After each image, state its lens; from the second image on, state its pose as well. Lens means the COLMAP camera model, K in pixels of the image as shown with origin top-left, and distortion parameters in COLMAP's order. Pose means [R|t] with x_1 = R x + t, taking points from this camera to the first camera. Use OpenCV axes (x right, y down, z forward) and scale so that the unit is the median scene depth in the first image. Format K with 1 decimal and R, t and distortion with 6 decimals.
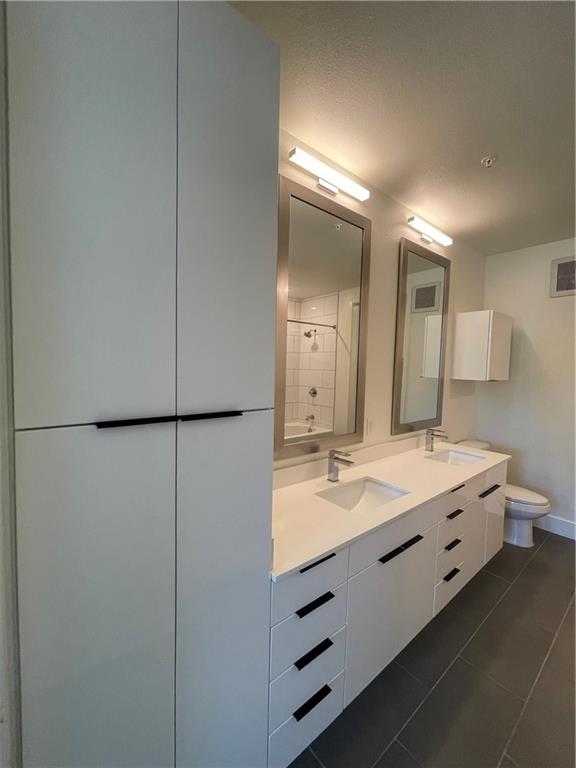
lens RADIAL K [[314.1, 0, 284.9], [0, 314.1, 383.2], [0, 0, 1]] dist [-0.001517, -0.000338]
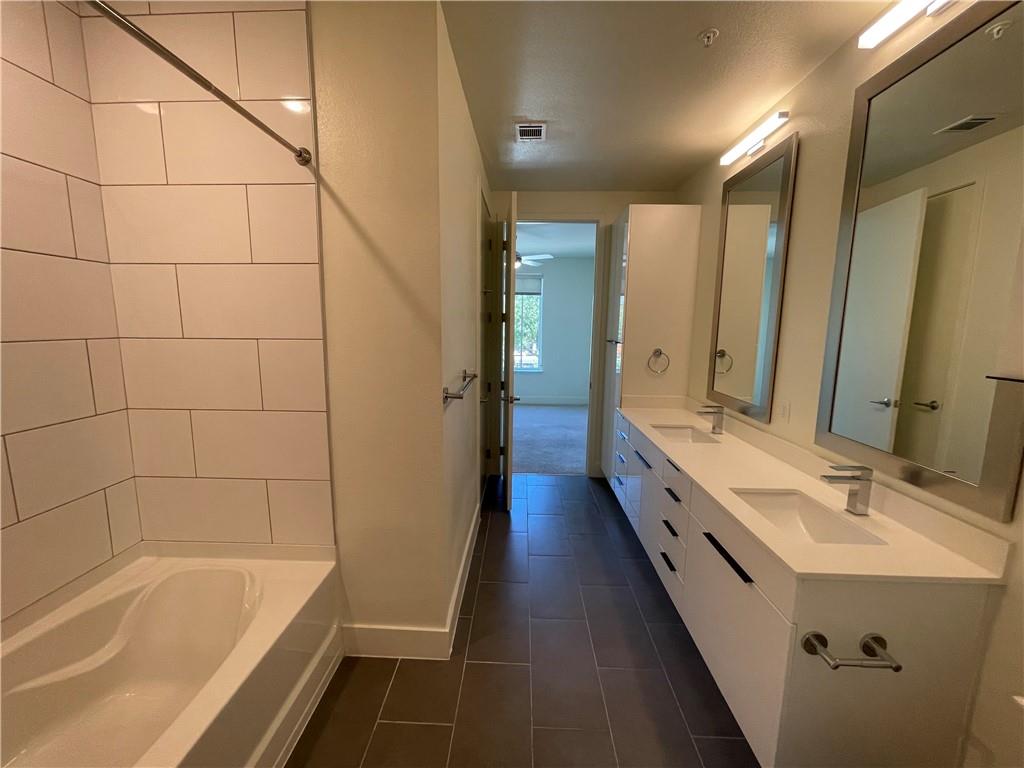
lens RADIAL K [[418.9, 0, 512.0], [0, 418.9, 384.0], [0, 0, 1]] dist [-0.001517, -0.000338]
pose [[-0.656332, 0.082840, -0.749910, 1.343622], [-0.063423, 0.984378, 0.164250, -0.041967], [0.751801, 0.155364, -0.640825, 1.085157]]
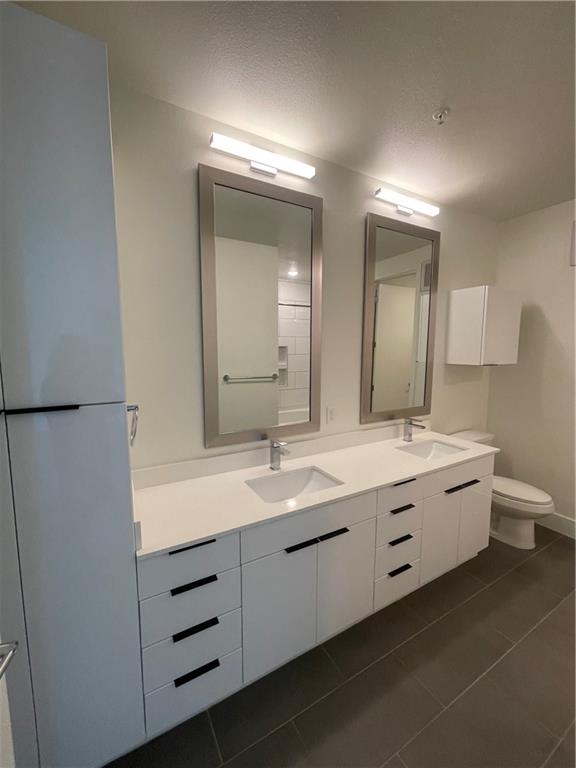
lens RADIAL K [[314.0, 0, 288.0], [0, 314.0, 384.0], [0, 0, 1]] dist [0.002303, 0.000166]
pose [[0.986383, -0.007115, -0.164309, 0.286441], [0.015704, 0.998573, 0.051034, -0.010555], [0.163711, -0.052920, 0.985088, 0.021060]]
